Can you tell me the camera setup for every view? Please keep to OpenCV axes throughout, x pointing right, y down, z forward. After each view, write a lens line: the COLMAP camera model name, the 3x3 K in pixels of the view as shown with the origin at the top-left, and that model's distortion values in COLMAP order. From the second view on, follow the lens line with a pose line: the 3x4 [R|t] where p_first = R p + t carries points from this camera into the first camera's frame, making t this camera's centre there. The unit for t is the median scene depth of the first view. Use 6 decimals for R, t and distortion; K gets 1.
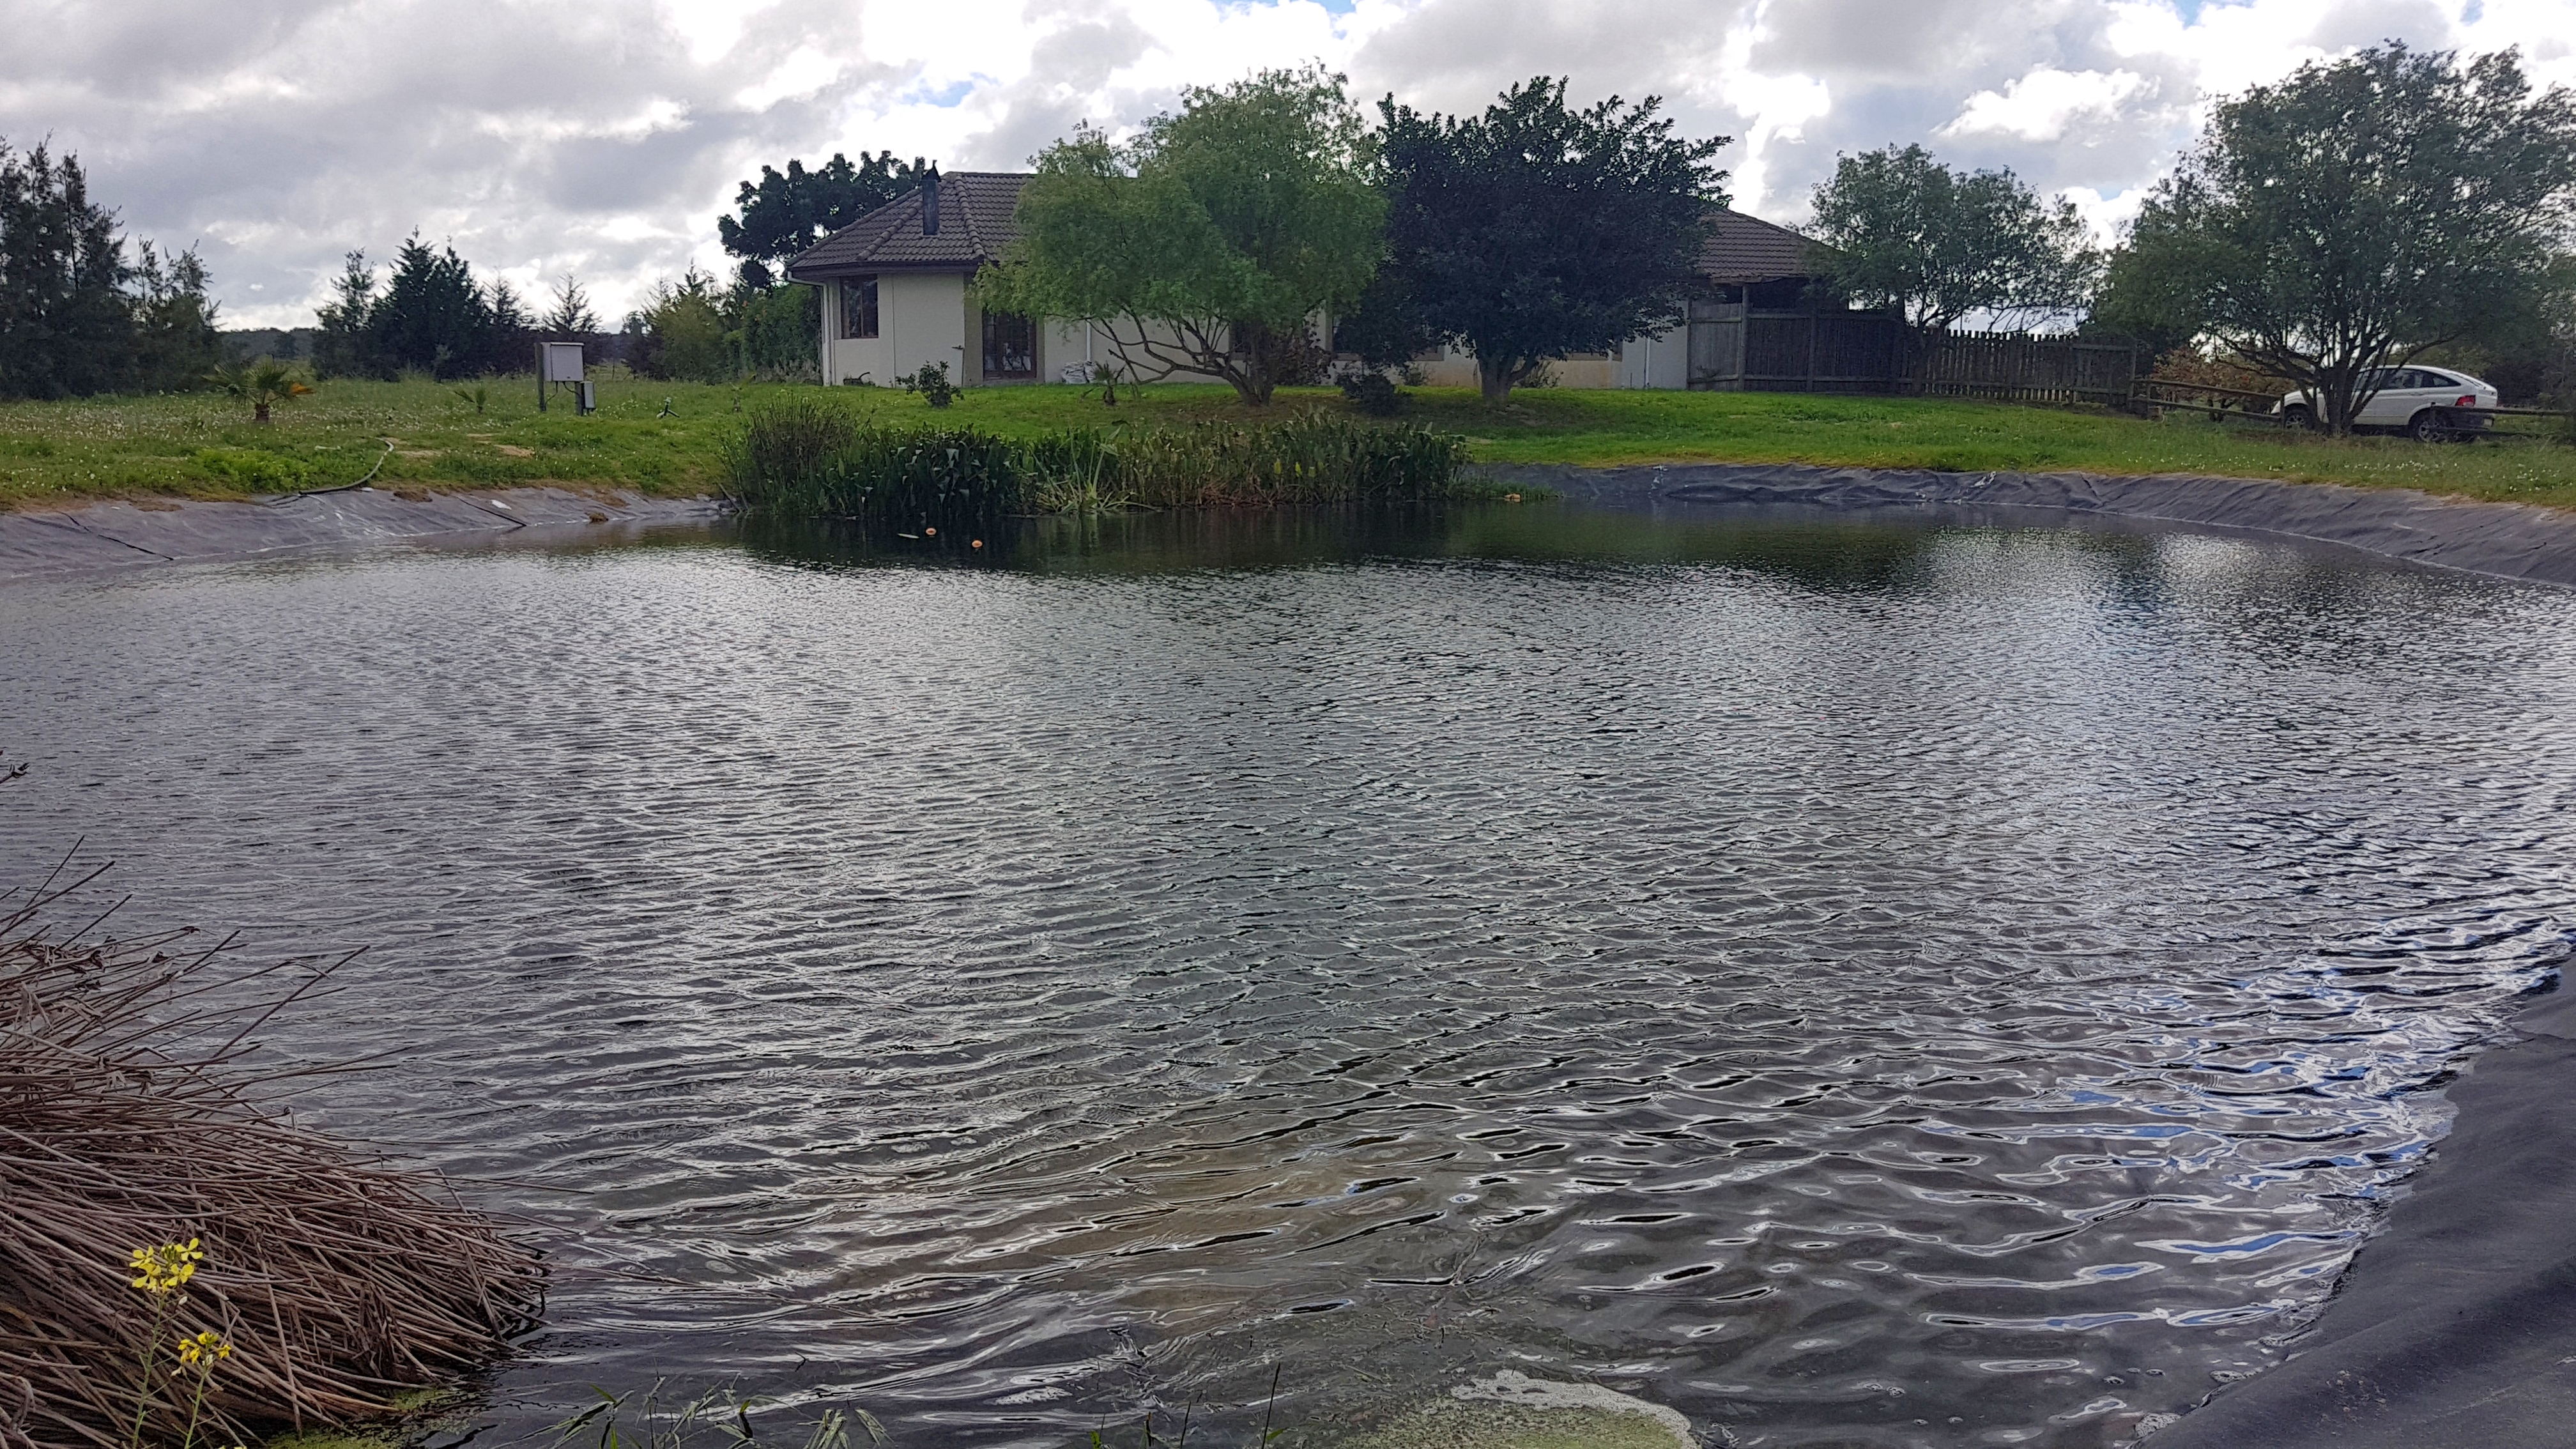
lens RADIAL K [[1911.3, 0, 1288.0], [0, 1911.3, 724.5], [0, 0, 1]] dist [-0.011508, -0.001714]
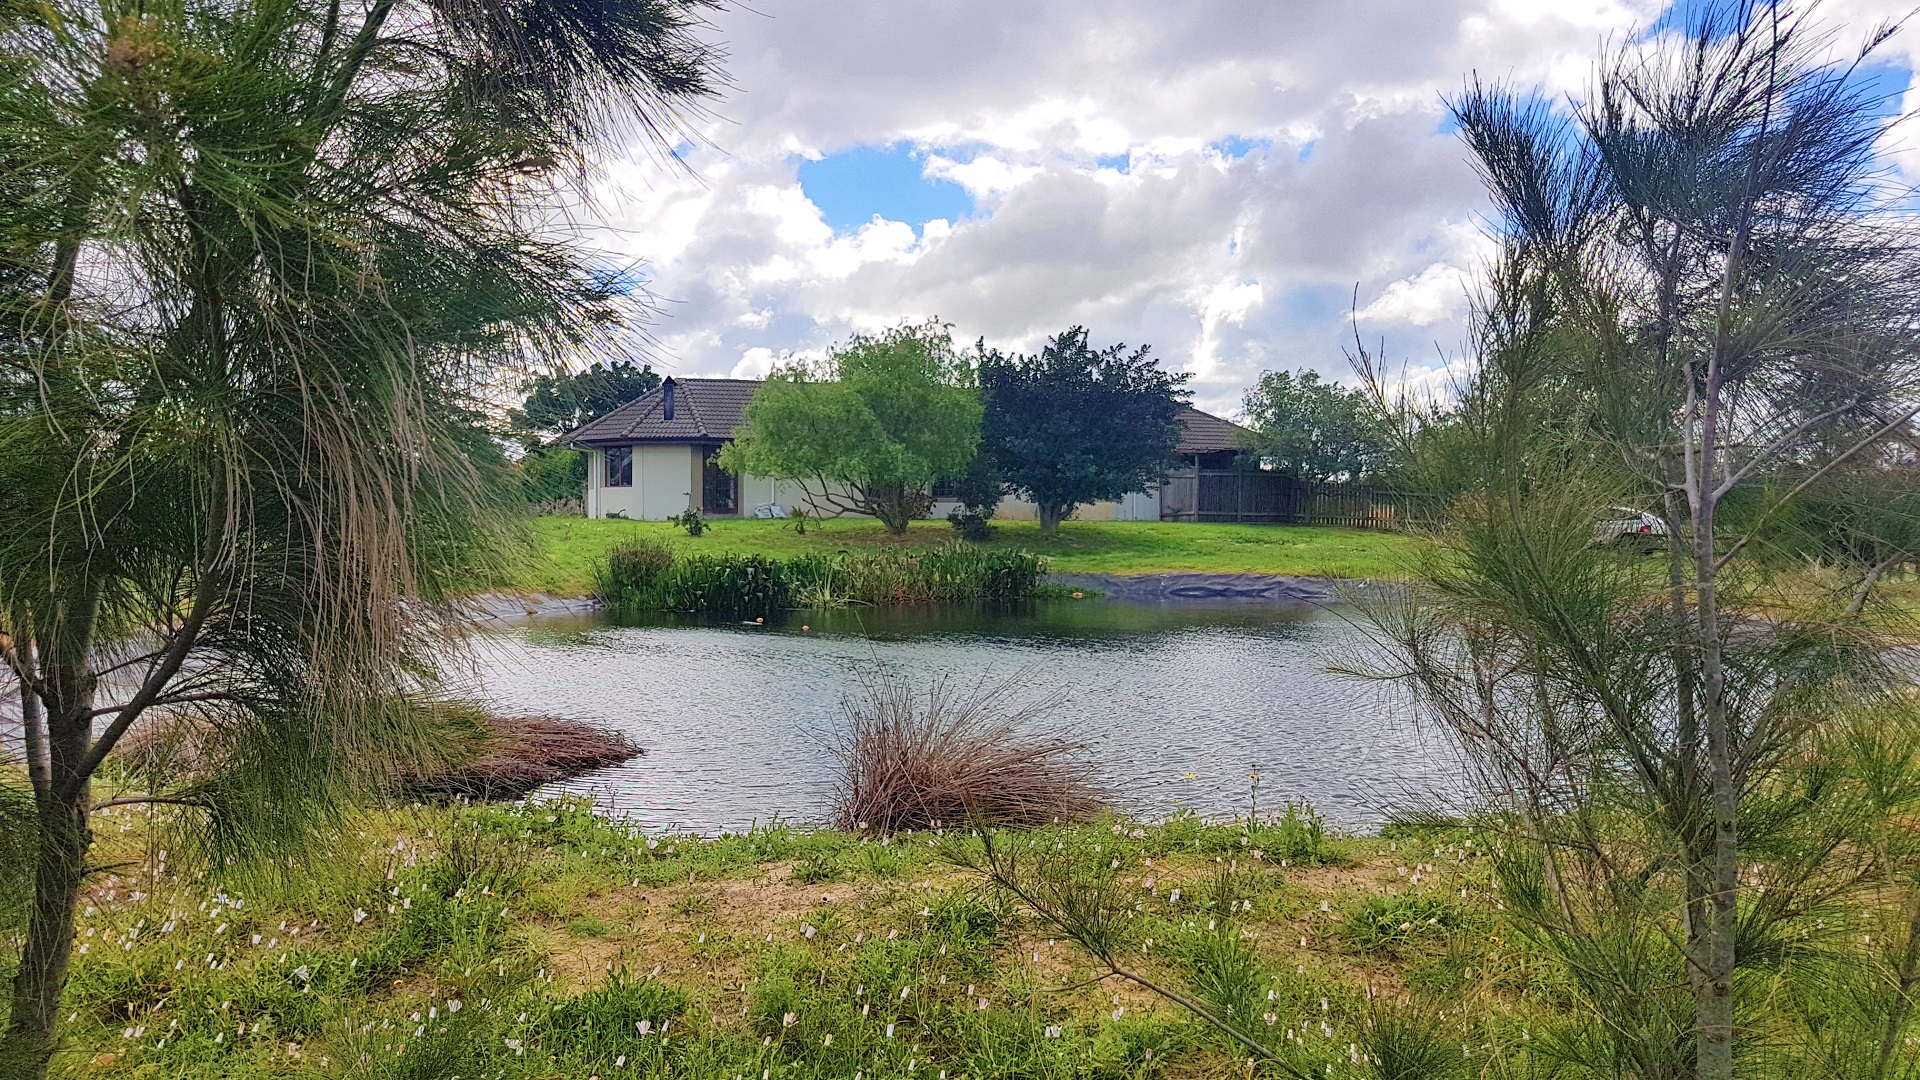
lens RADIAL K [[1462.4, 0, 960.0], [0, 1462.4, 540.0], [0, 0, 1]] dist [-0.003054, 0.000380]
pose [[0.994936, 0.000290, 0.100514, -0.084841], [0.014506, 0.989113, -0.146441, 0.011070], [-0.099462, 0.147157, 0.984100, -0.165040]]
